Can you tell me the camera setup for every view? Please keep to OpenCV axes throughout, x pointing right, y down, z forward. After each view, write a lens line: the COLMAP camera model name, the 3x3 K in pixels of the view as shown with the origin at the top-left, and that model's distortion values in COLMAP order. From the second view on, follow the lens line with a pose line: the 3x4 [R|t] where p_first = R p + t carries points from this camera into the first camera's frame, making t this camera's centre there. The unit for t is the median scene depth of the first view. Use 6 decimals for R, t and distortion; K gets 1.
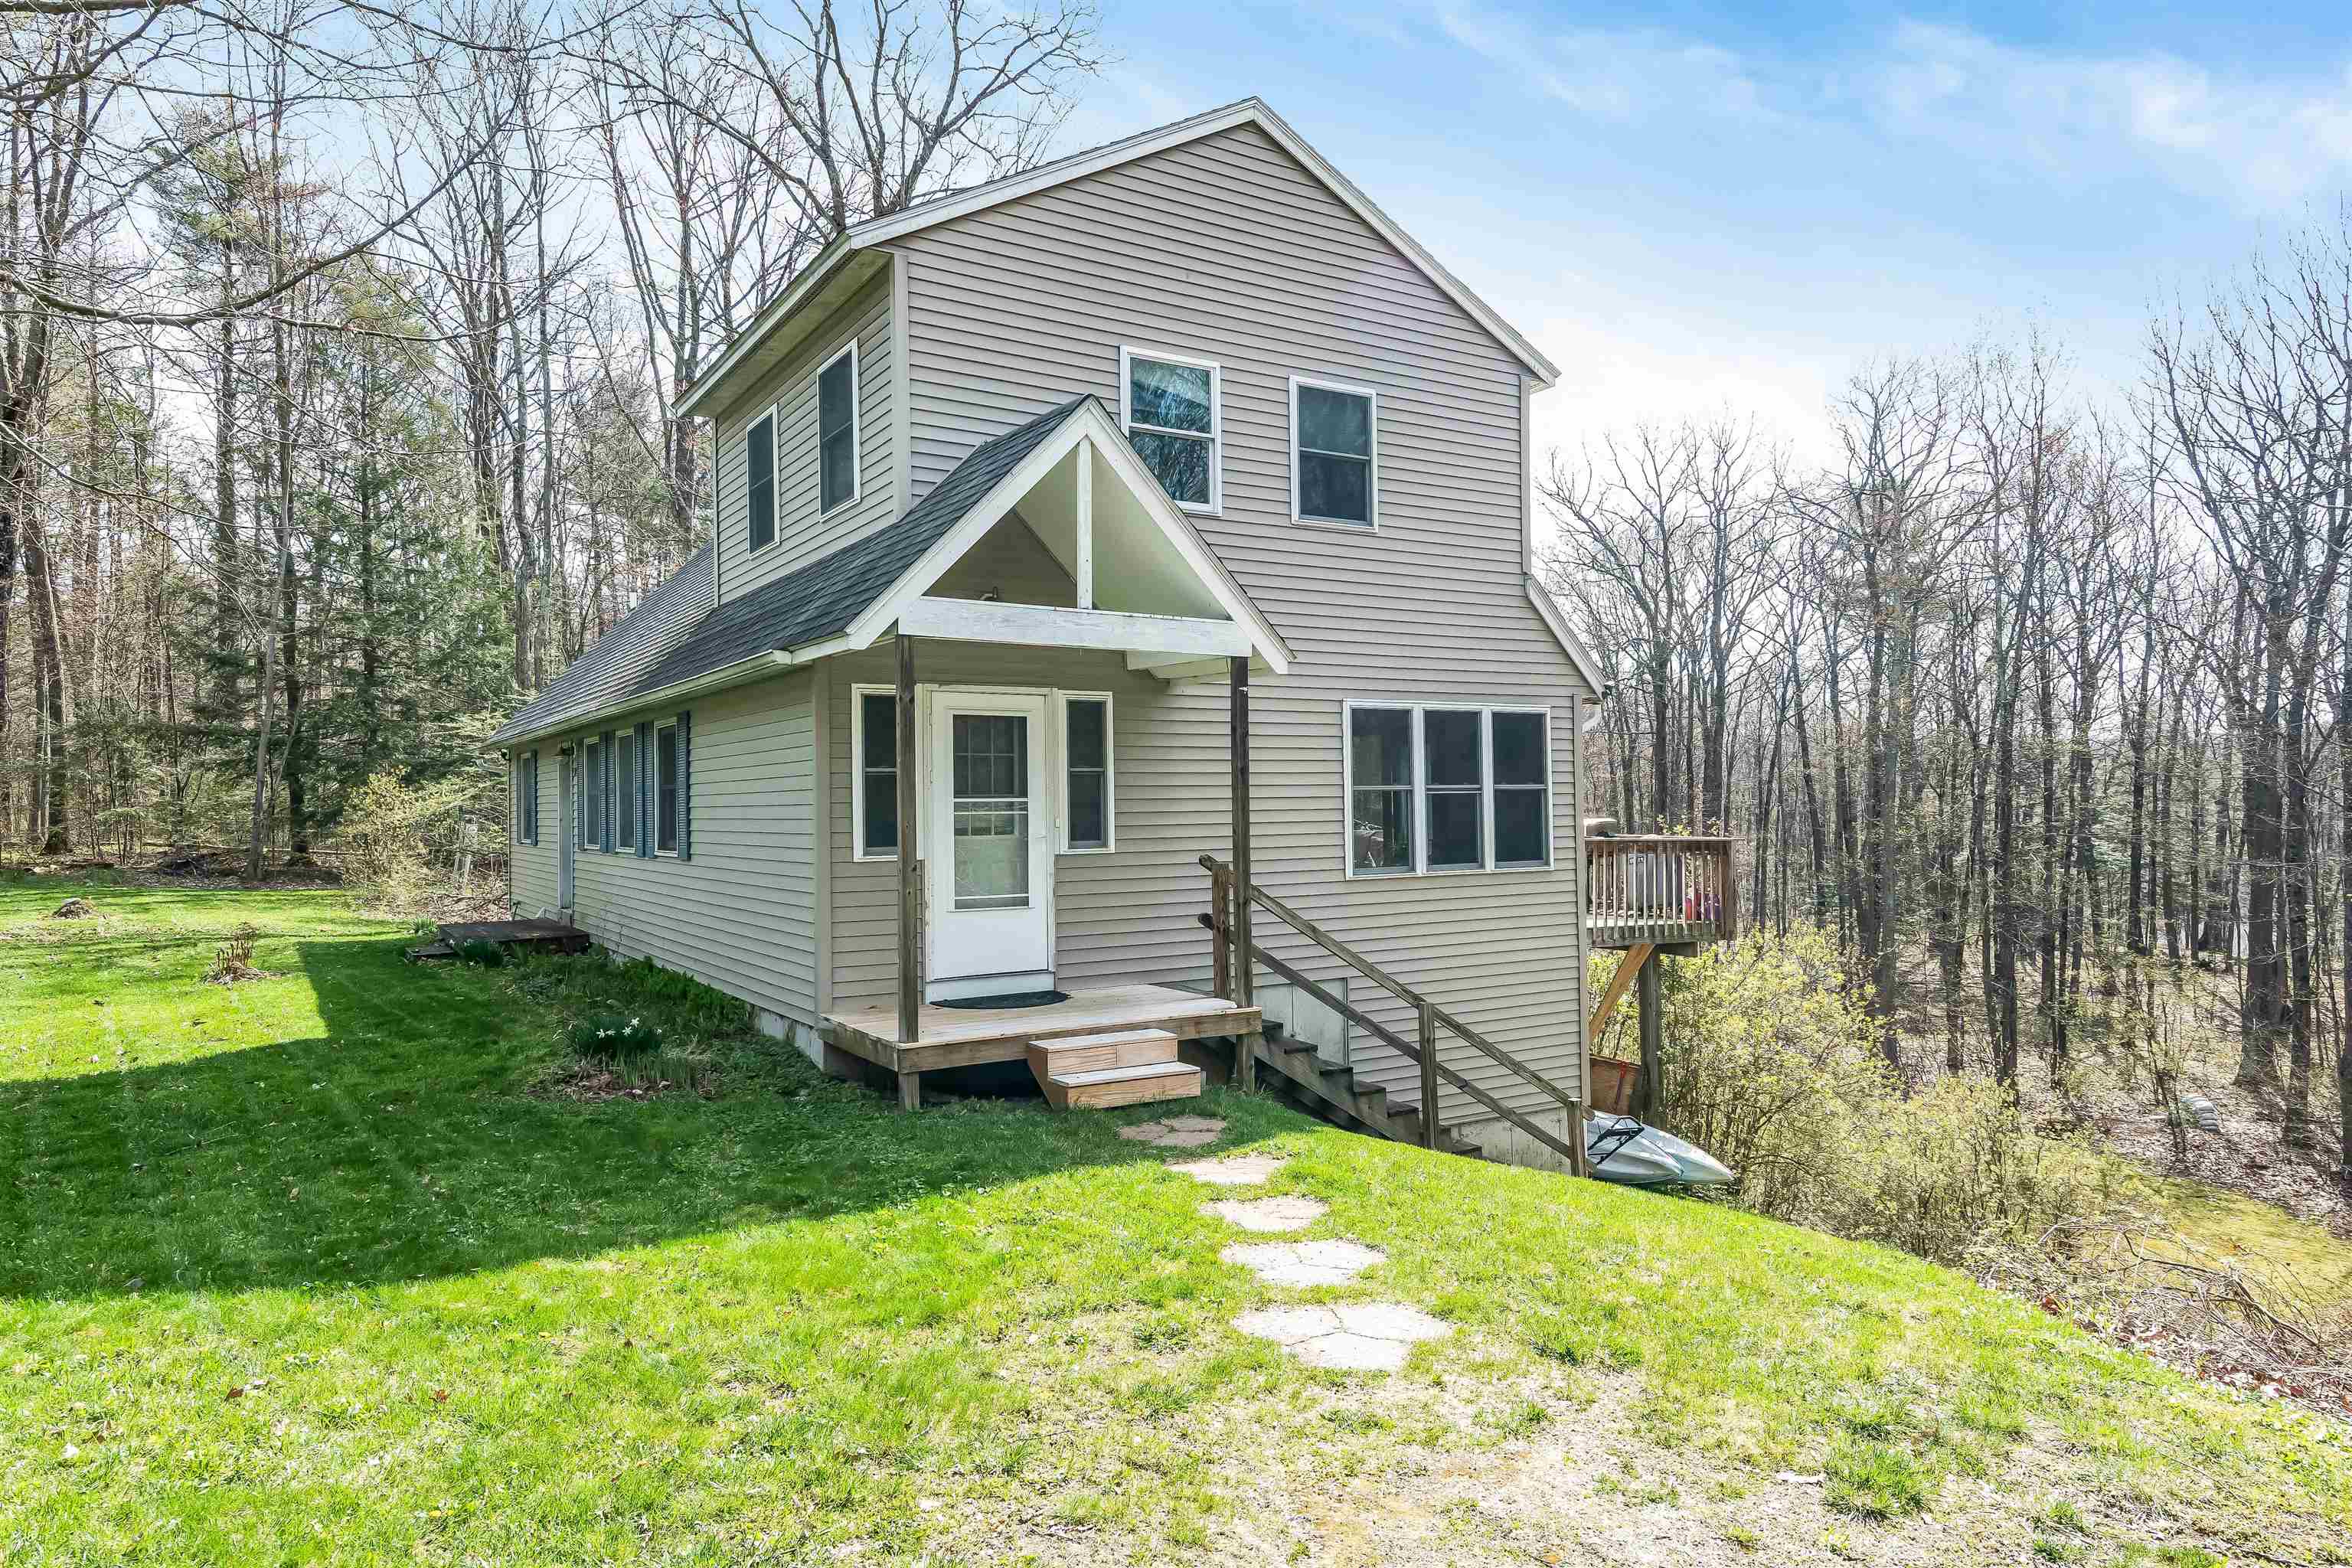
lens RADIAL K [[1412.4, 0, 1167.9], [0, 1412.4, 784.3], [0, 0, 1]] dist [0.016871, 0.002421]
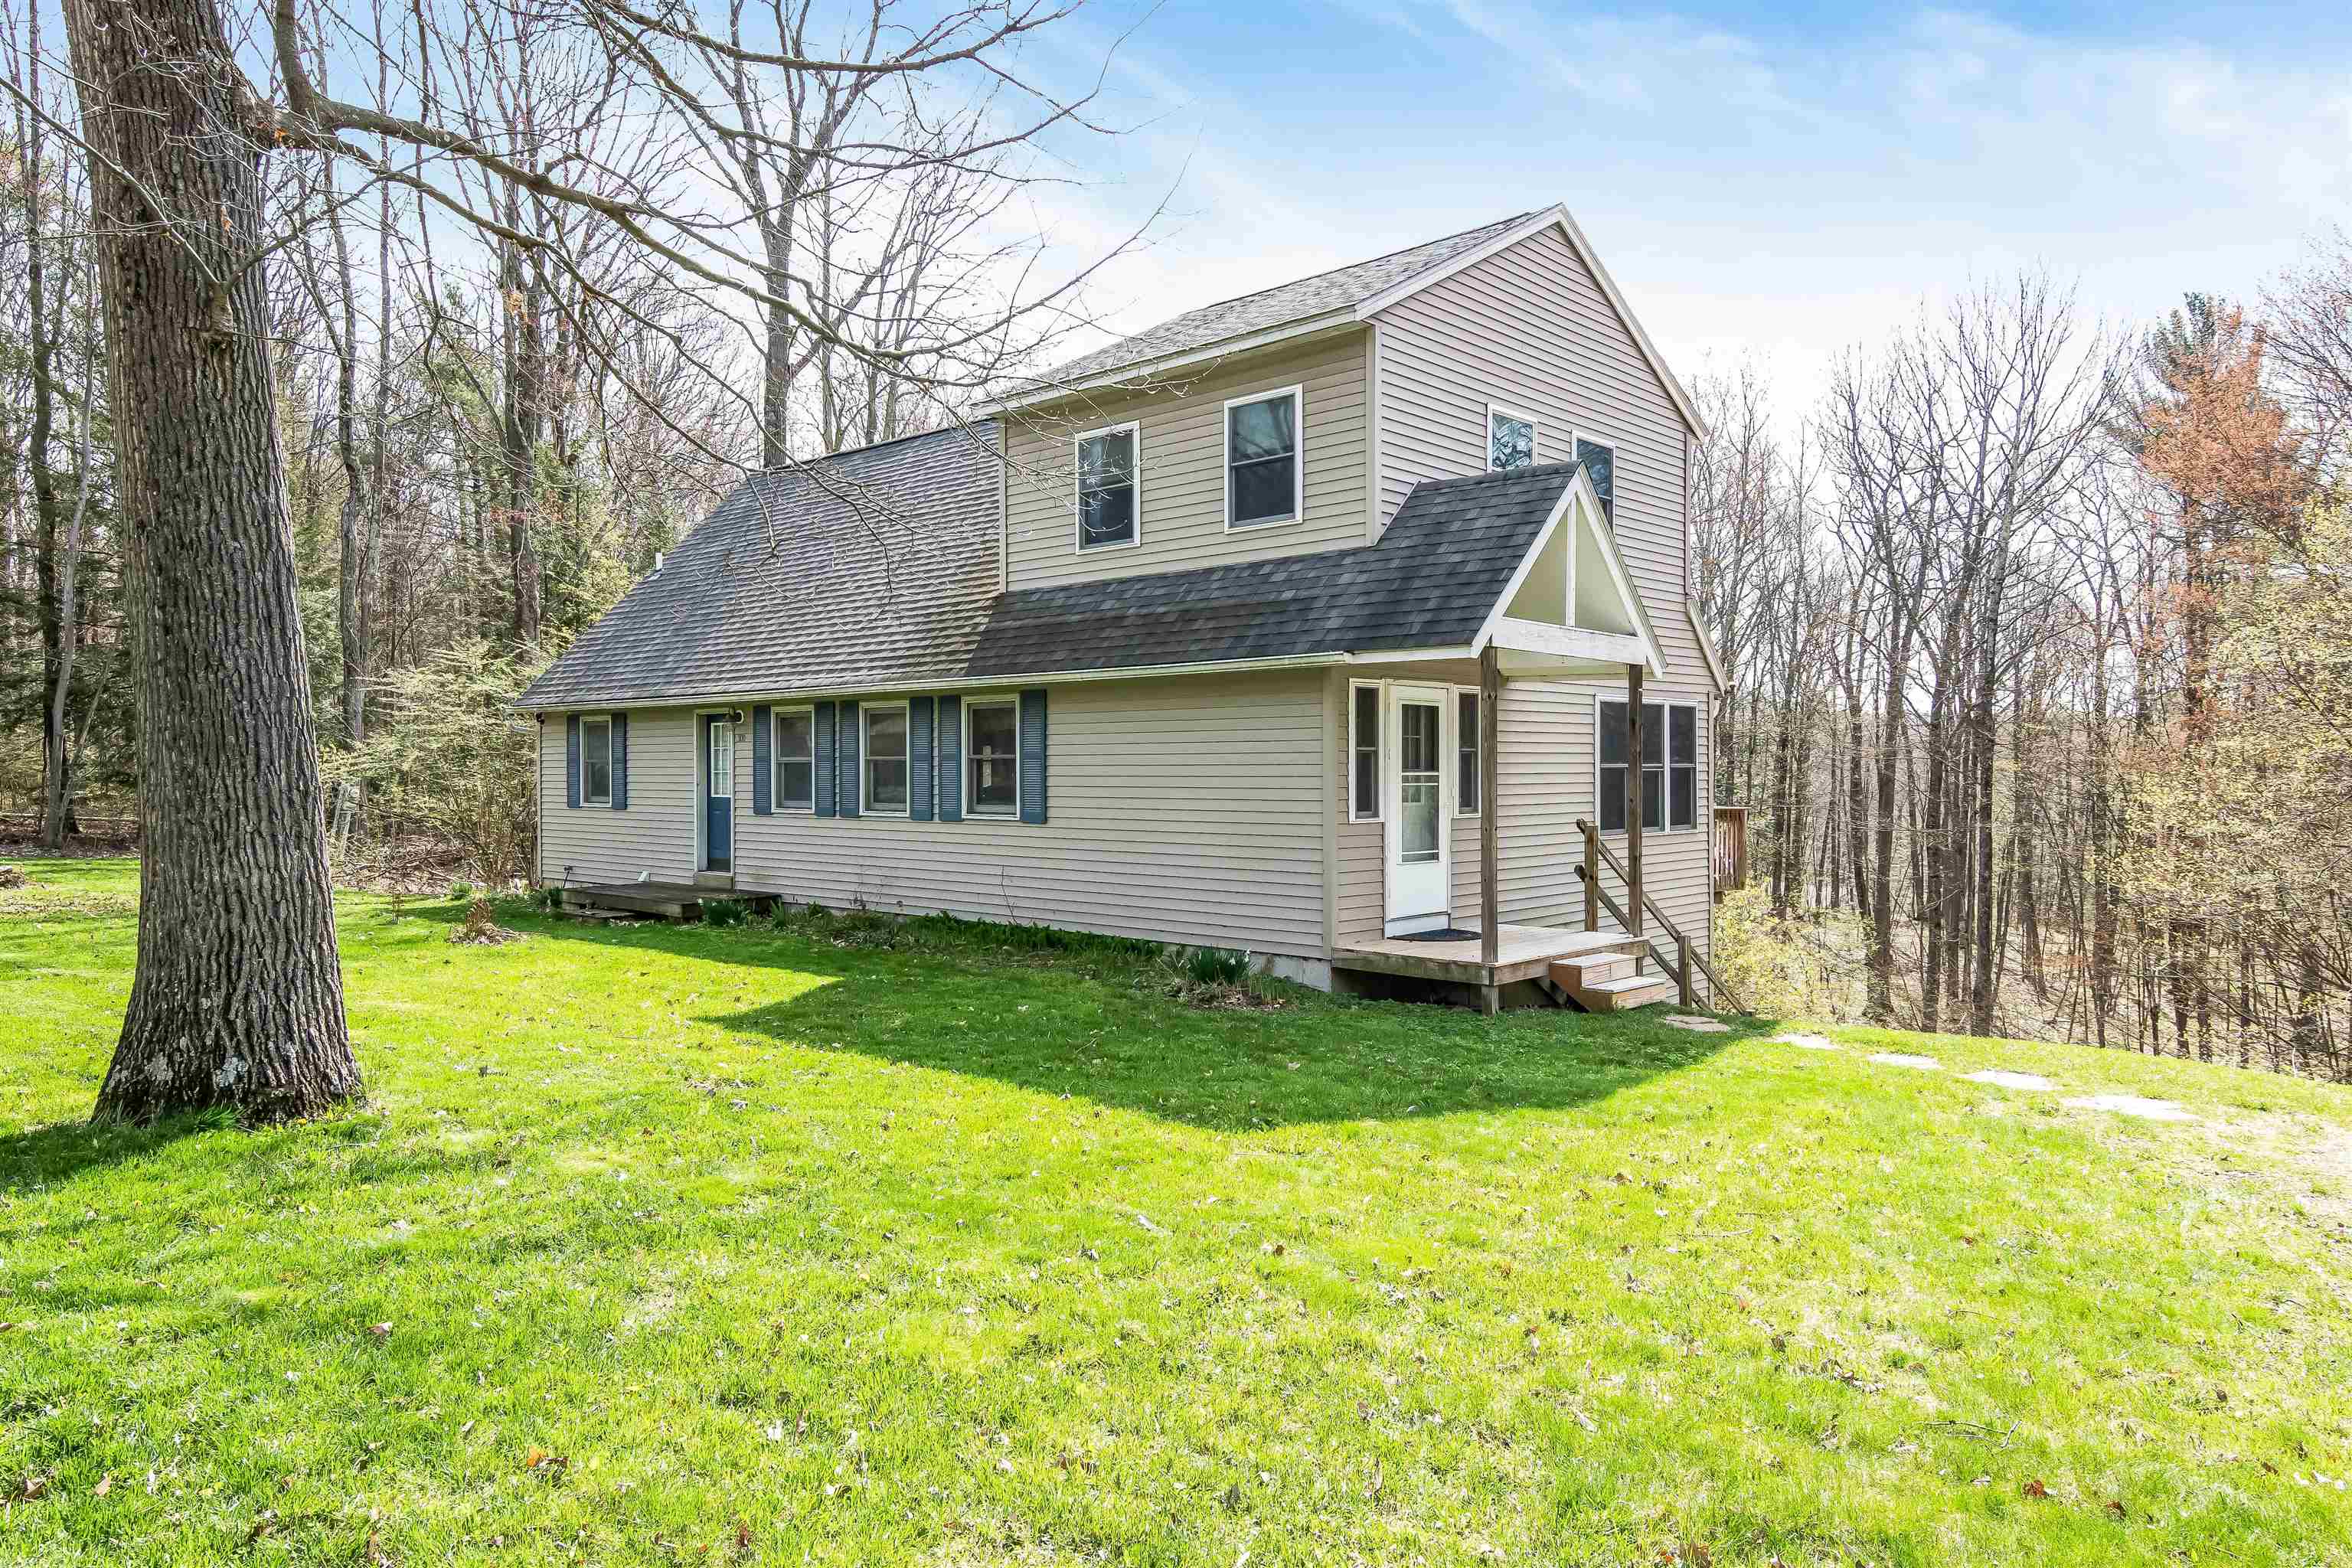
lens RADIAL K [[1412.4, 0, 1193.8], [0, 1412.4, 780.0], [0, 0, 1]] dist [0.016871, 0.002421]
pose [[0.972014, 0.008910, 0.234752, -0.603567], [-0.014178, 0.999684, 0.020761, -0.005893], [-0.234493, -0.023508, 0.971834, -0.149638]]
